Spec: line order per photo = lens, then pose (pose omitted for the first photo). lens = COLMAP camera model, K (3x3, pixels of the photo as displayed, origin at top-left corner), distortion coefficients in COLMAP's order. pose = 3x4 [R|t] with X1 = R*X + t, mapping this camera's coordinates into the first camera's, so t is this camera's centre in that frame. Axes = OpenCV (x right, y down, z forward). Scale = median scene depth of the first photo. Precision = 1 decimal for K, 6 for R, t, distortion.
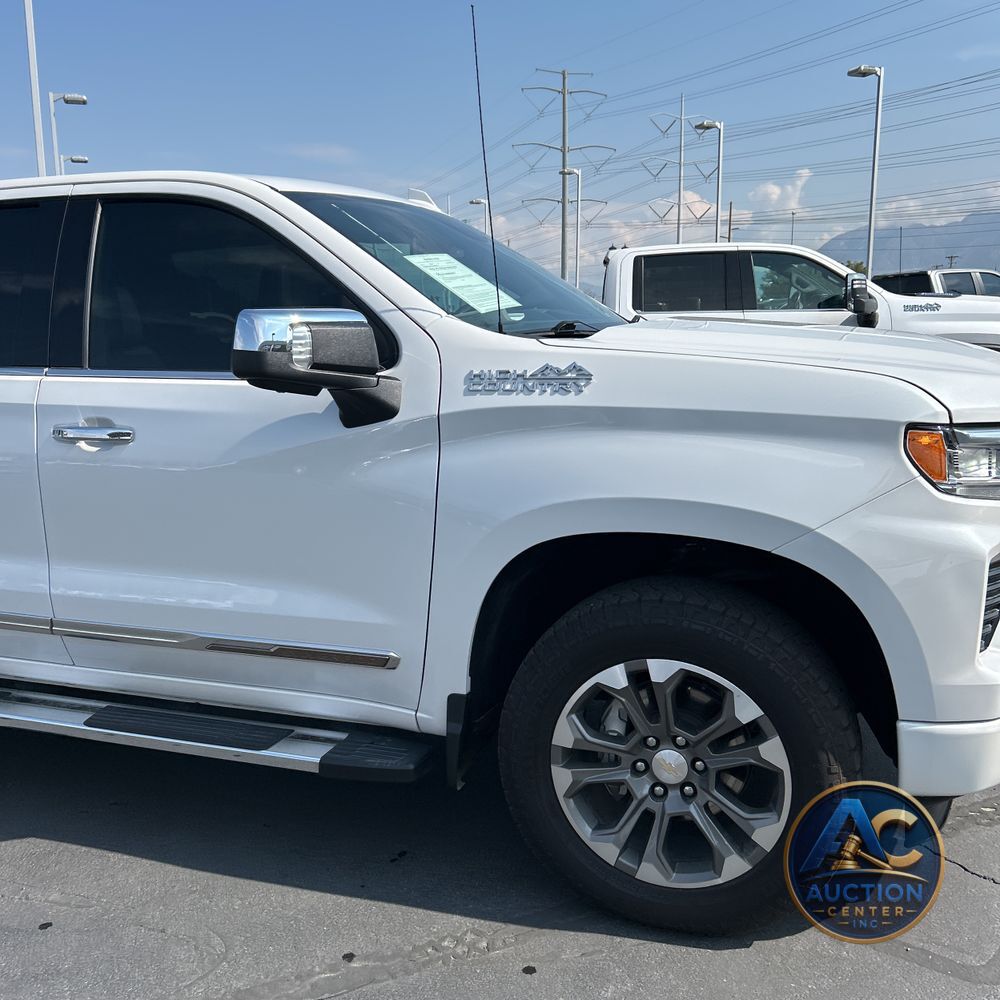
lens RADIAL K [[1005.4, 0, 499.7], [0, 1005.4, 511.6], [0, 0, 1]] dist [0.030105, -0.005513]
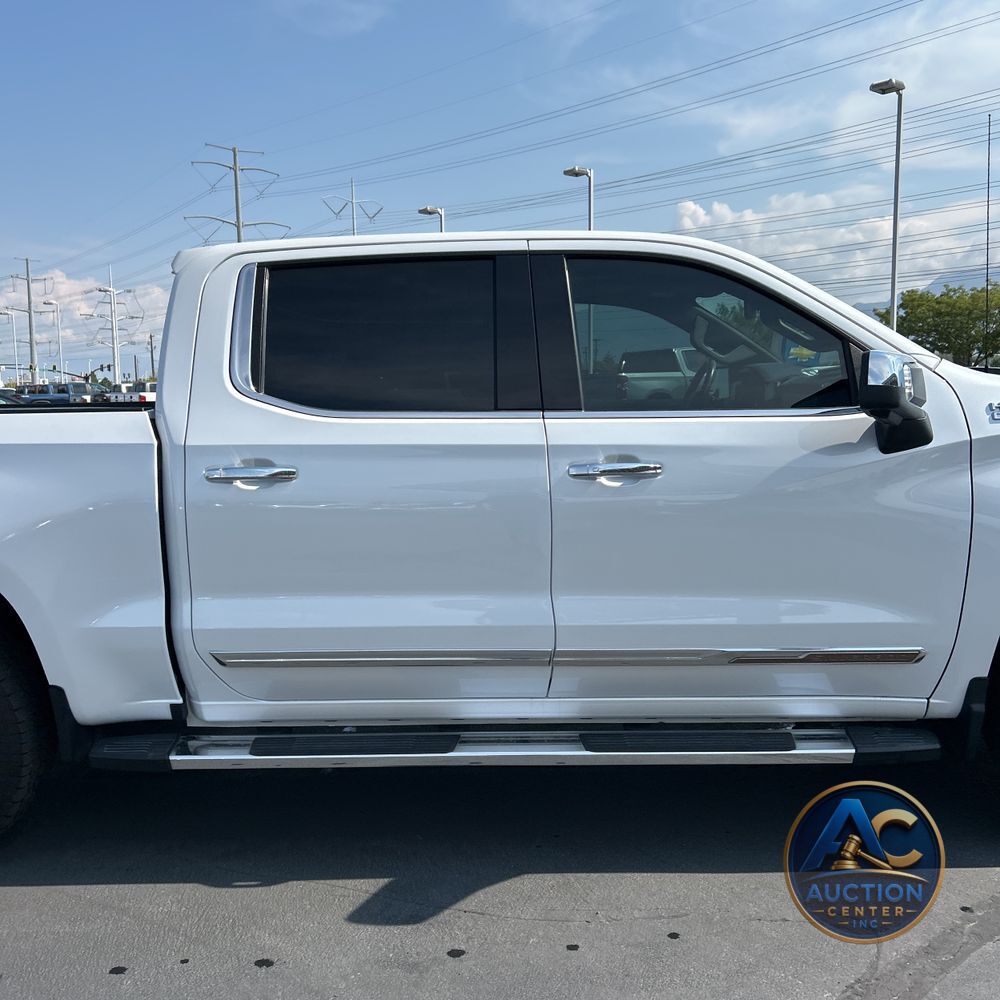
lens RADIAL K [[1010.9, 0, 497.6], [0, 1010.9, 511.3], [0, 0, 1]] dist [0.027380, -0.022629]
pose [[0.948611, -0.037846, 0.314173, -0.931832], [0.061012, 0.996068, -0.064232, 0.030256], [-0.310507, 0.080099, 0.947190, 0.034728]]
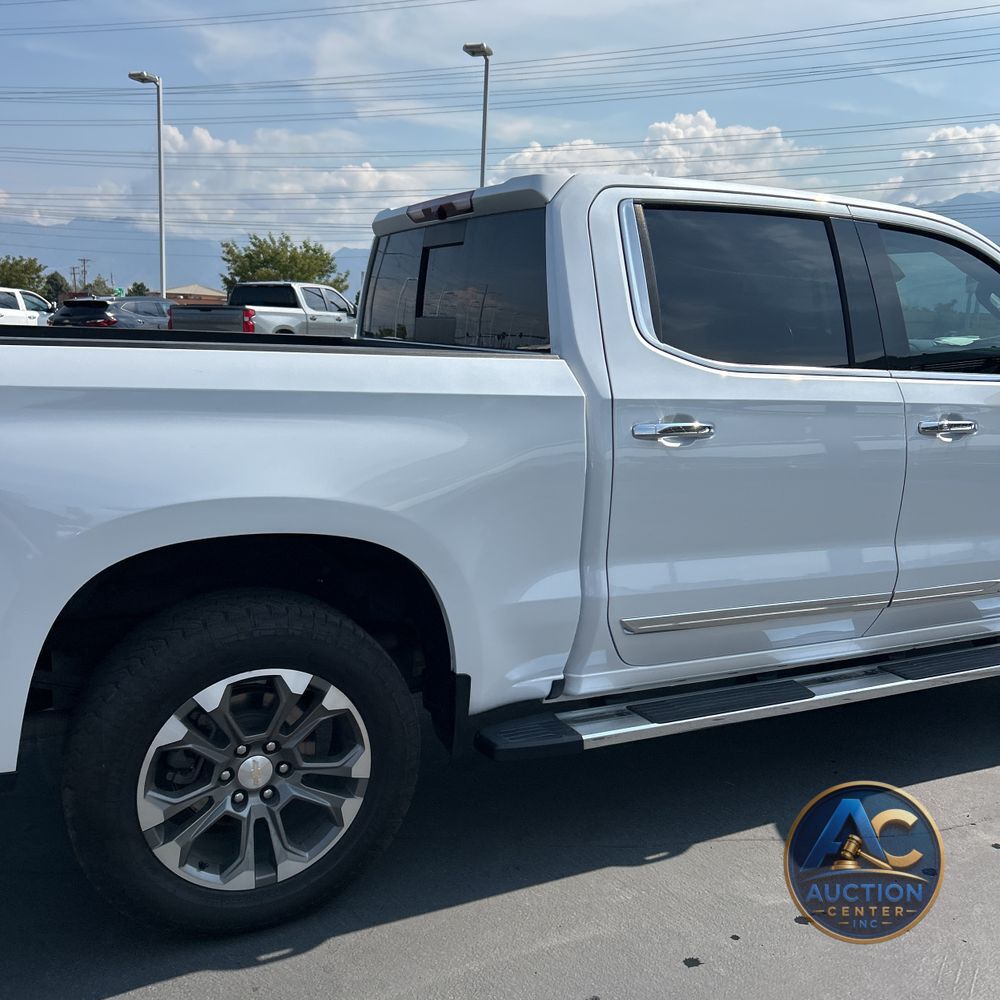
lens RADIAL K [[1005.4, 0, 499.7], [0, 1005.4, 511.6], [0, 0, 1]] dist [0.030105, -0.005513]
pose [[0.685016, -0.085728, 0.723467, -1.776393], [0.086617, 0.995592, 0.035960, -0.073391], [-0.723361, 0.038032, 0.689422, 0.619768]]
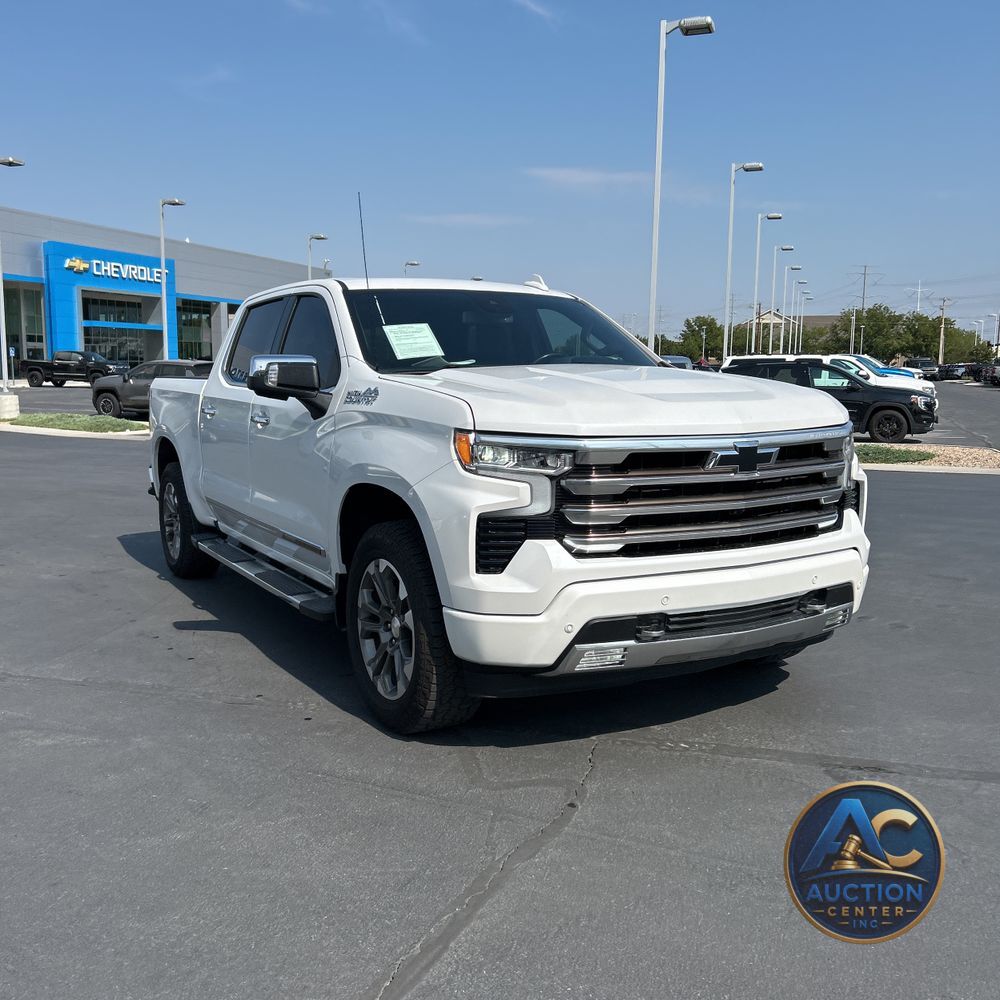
lens RADIAL K [[1005.4, 0, 499.7], [0, 1005.4, 511.6], [0, 0, 1]] dist [0.030105, -0.005513]
pose [[0.774546, 0.109430, -0.622980, 1.253958], [-0.134793, 0.990853, 0.006463, 0.024640], [0.617989, 0.078967, 0.782211, -0.211602]]
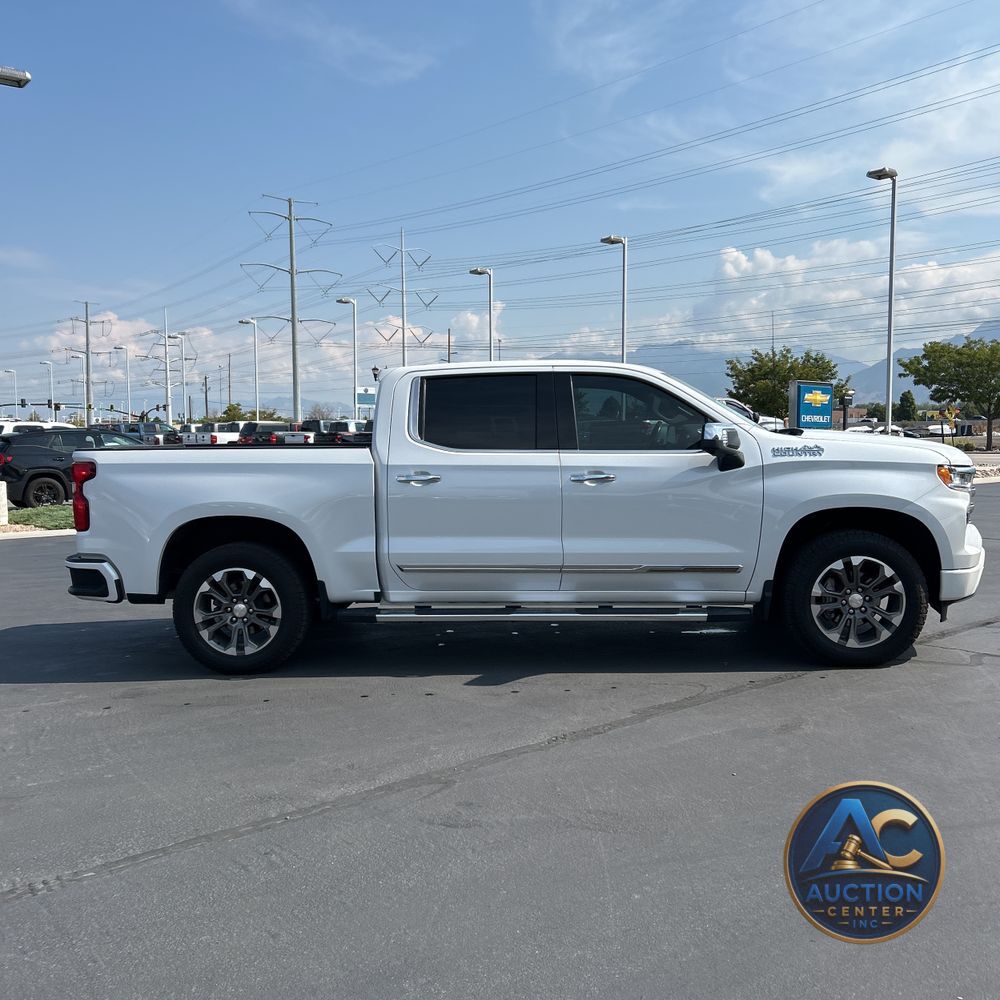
lens RADIAL K [[1010.9, 0, 497.6], [0, 1010.9, 511.3], [0, 0, 1]] dist [0.027380, -0.022629]
pose [[0.960895, -0.013840, 0.276567, -1.331074], [0.045073, 0.993248, -0.106893, 0.246274], [-0.273220, 0.115179, 0.955031, -1.164029]]
